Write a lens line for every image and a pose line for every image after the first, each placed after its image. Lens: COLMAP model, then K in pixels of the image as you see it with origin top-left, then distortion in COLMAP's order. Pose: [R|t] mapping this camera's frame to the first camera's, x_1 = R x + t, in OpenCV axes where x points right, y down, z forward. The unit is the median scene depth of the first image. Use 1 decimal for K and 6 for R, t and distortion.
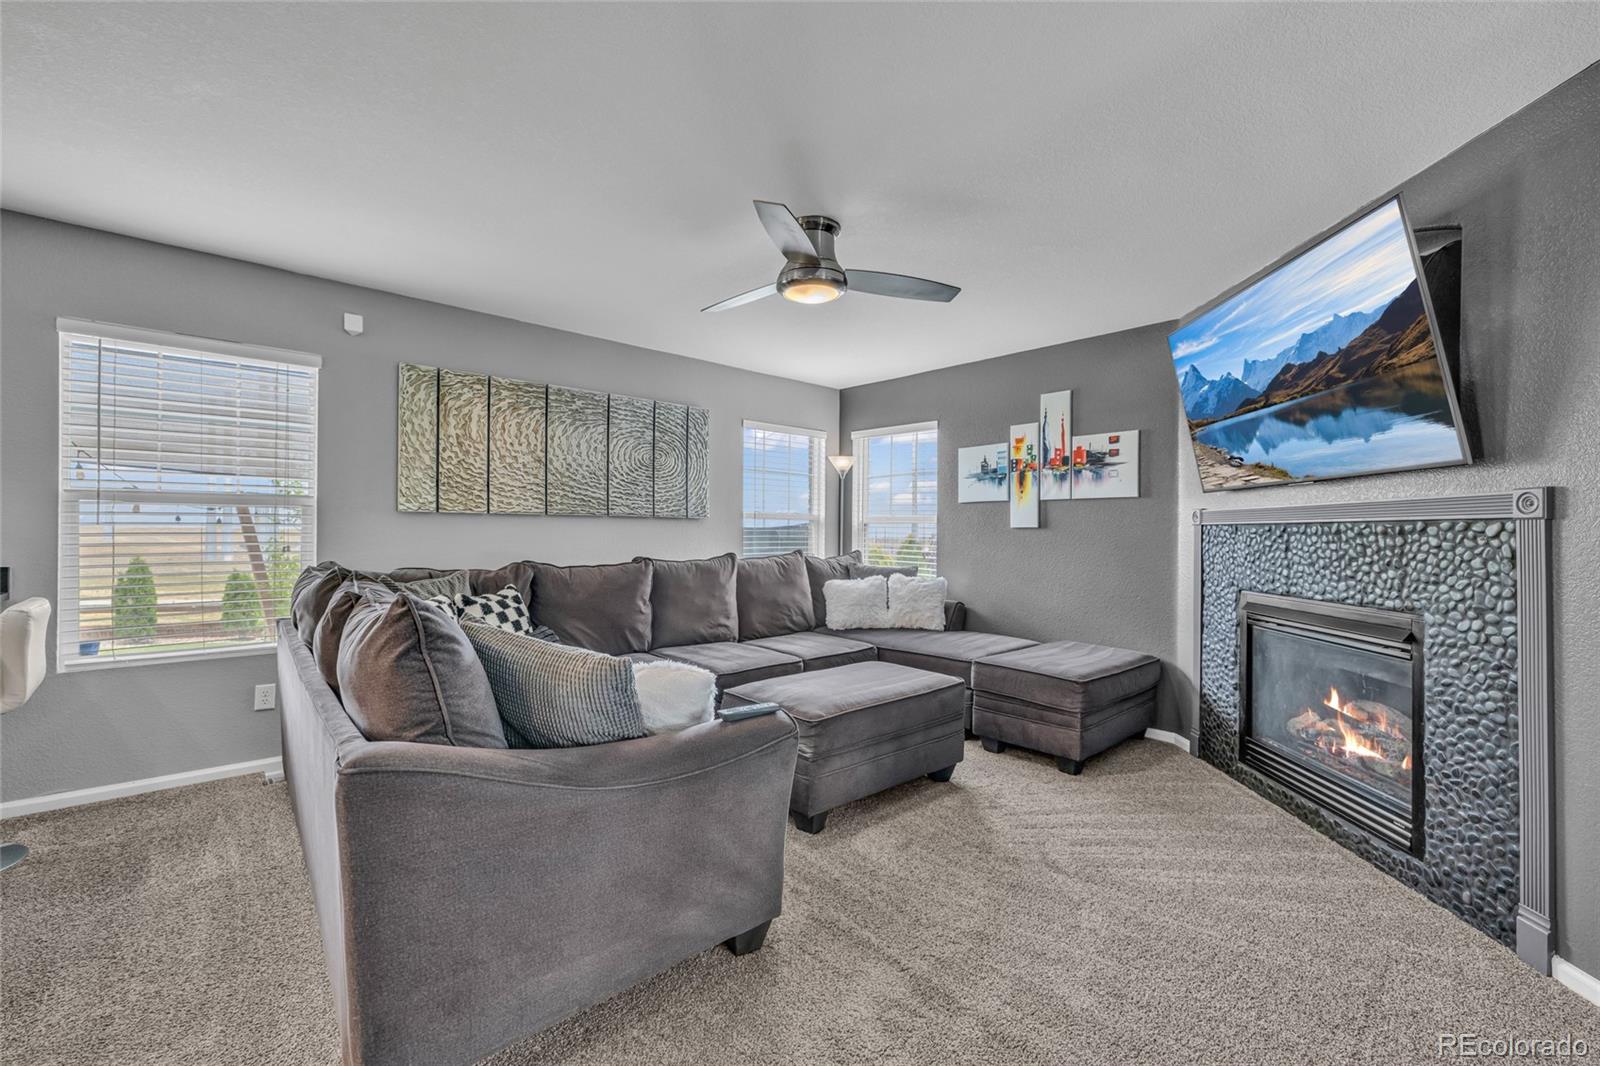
lens RADIAL K [[666.3, 0, 808.5], [0, 666.3, 541.9], [0, 0, 1]] dist [0.000660, 0.000391]
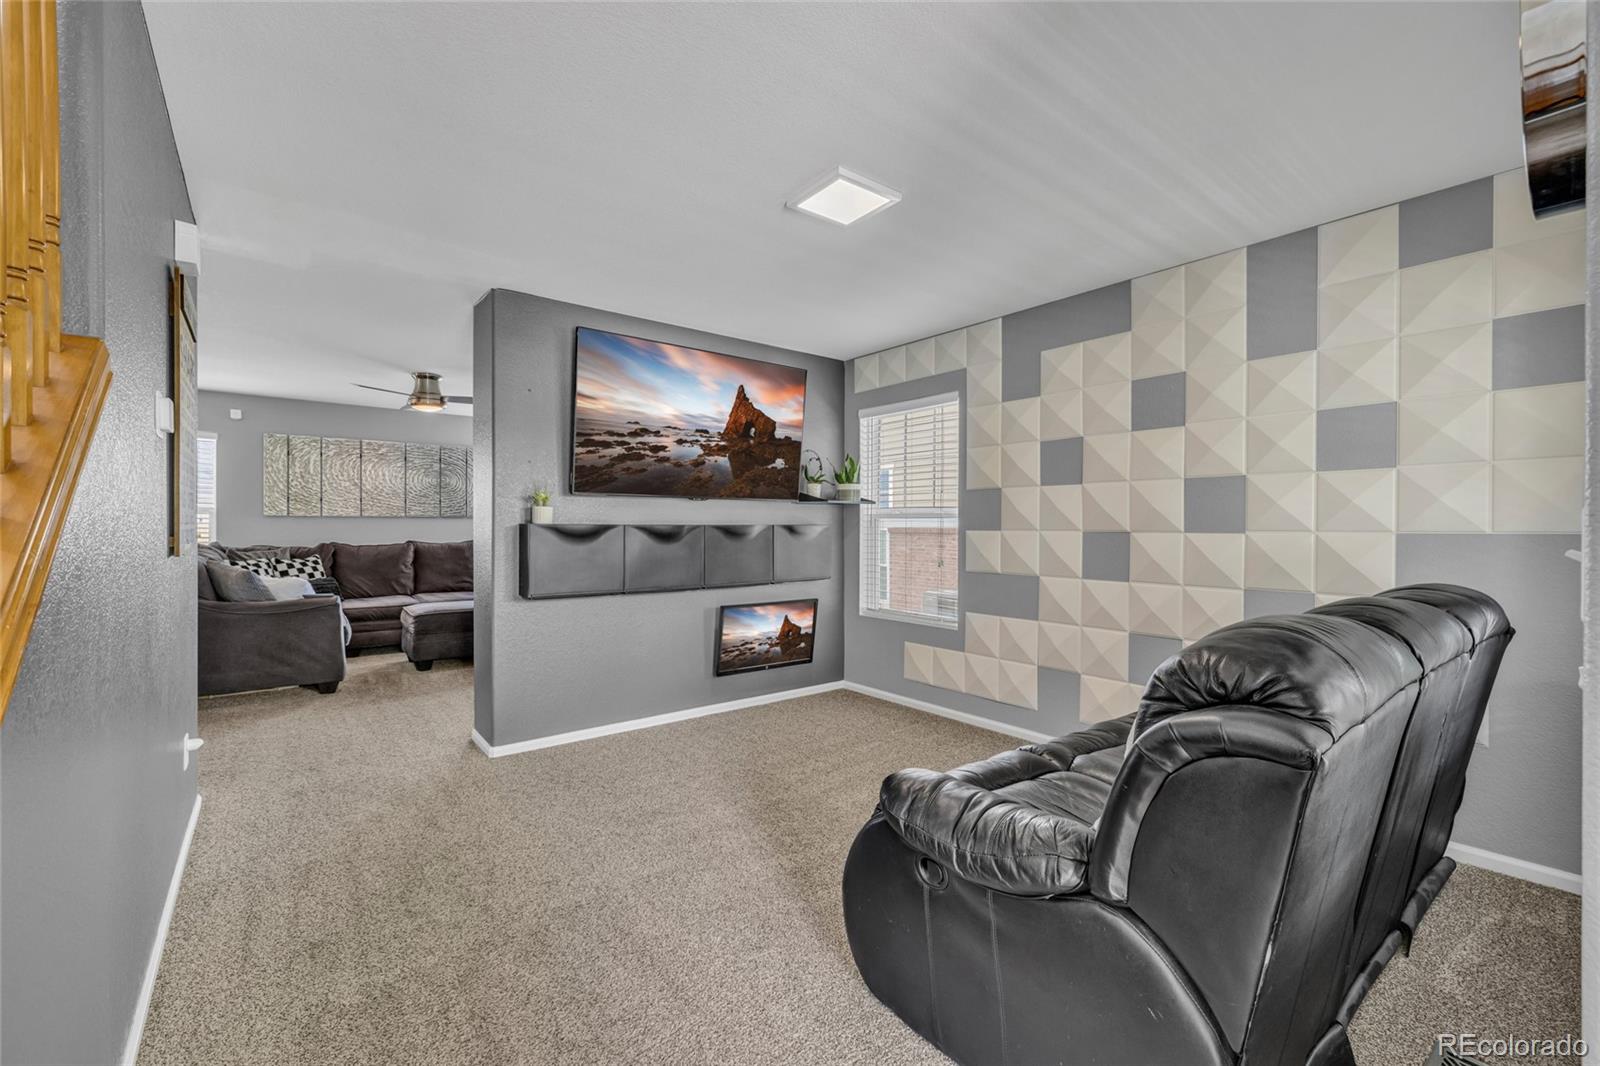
lens RADIAL K [[673.8, 0, 804.6], [0, 673.8, 536.4], [0, 0, 1]] dist [0.011504, -0.000446]
pose [[0.997384, -0.002115, -0.072248, 0.963981], [0.002217, 0.999997, 0.001332, 0.012230], [0.072245, -0.001488, 0.997386, -0.721249]]
